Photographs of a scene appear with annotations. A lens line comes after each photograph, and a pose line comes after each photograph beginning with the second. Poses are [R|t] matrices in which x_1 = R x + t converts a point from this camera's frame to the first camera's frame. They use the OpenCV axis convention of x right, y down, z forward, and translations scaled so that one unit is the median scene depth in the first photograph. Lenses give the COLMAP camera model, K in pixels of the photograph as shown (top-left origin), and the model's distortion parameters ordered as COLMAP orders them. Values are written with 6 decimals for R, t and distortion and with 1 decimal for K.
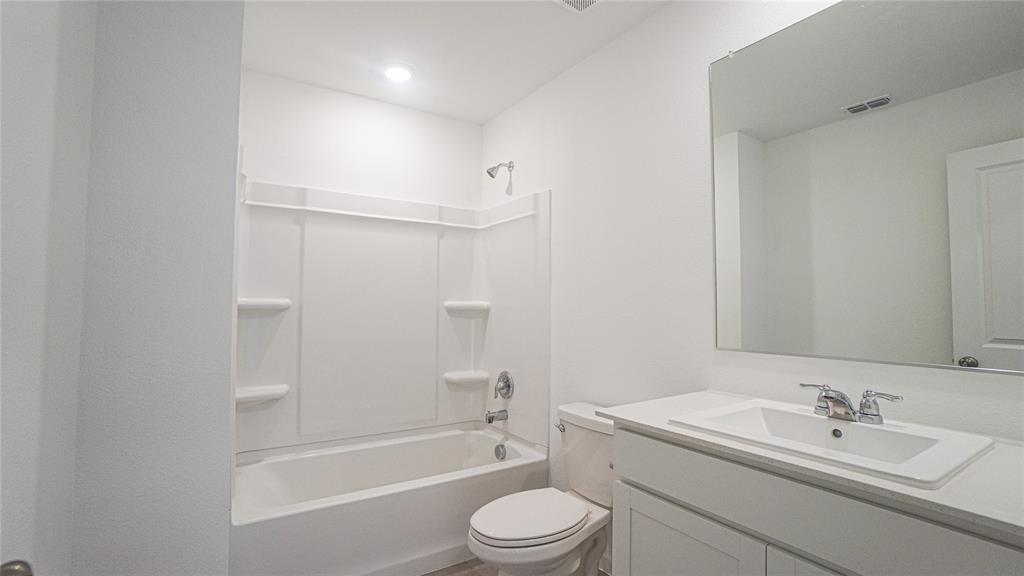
lens RADIAL K [[452.5, 0, 502.6], [0, 452.5, 289.8], [0, 0, 1]] dist [-0.063629, 0.022276]
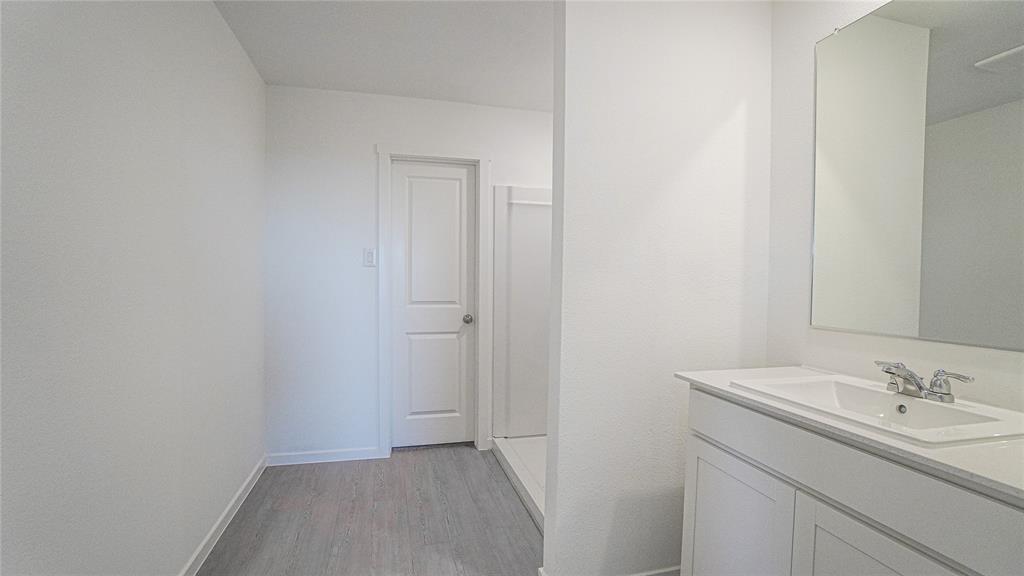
lens RADIAL K [[452.5, 0, 502.6], [0, 452.5, 289.8], [0, 0, 1]] dist [-0.063629, 0.022276]
pose [[0.948405, 0.021891, -0.316306, 0.177503], [-0.004937, 0.998512, 0.054304, -0.006431], [0.317024, -0.049941, 0.947102, -0.266296]]
